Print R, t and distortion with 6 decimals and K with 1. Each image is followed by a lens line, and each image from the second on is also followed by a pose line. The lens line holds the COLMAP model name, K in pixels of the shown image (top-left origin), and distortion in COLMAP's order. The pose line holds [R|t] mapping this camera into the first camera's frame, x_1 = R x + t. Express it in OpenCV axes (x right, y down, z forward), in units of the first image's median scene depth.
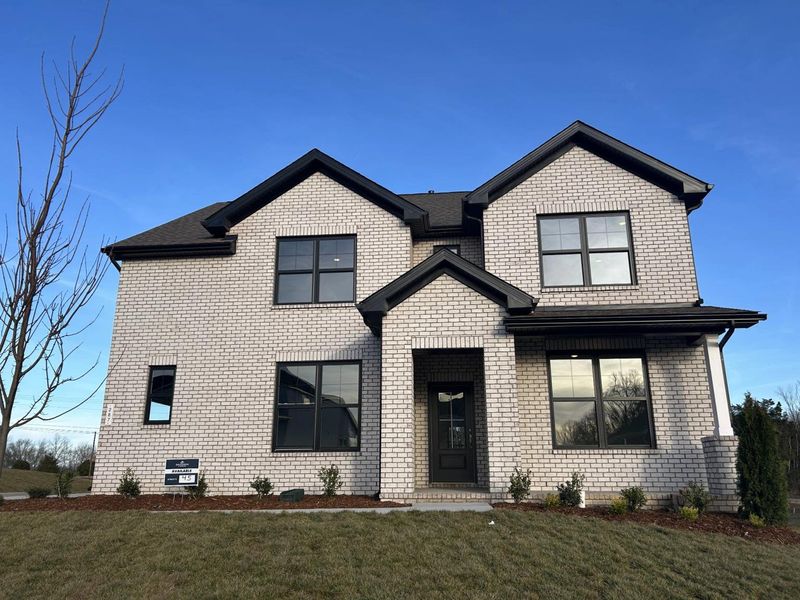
lens RADIAL K [[557.0, 0, 402.2], [0, 557.0, 313.1], [0, 0, 1]] dist [0.060579, -0.002612]
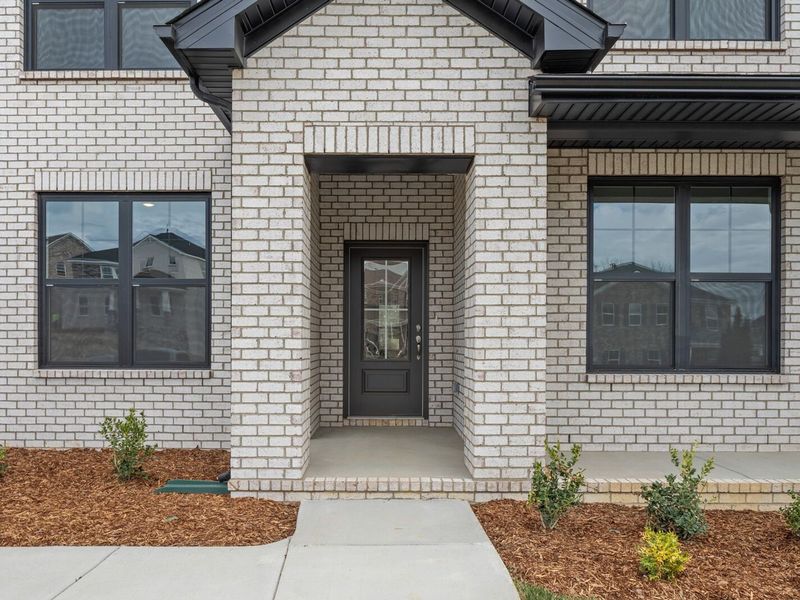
lens RADIAL K [[624.1, 0, 374.6], [0, 624.1, 329.9], [0, 0, 1]] dist [-0.001865, 0.001273]
pose [[0.996058, 0.007353, 0.088398, 0.027465], [-0.029148, 0.968349, 0.247892, 0.069633], [-0.083777, -0.249491, 0.964746, 0.476478]]
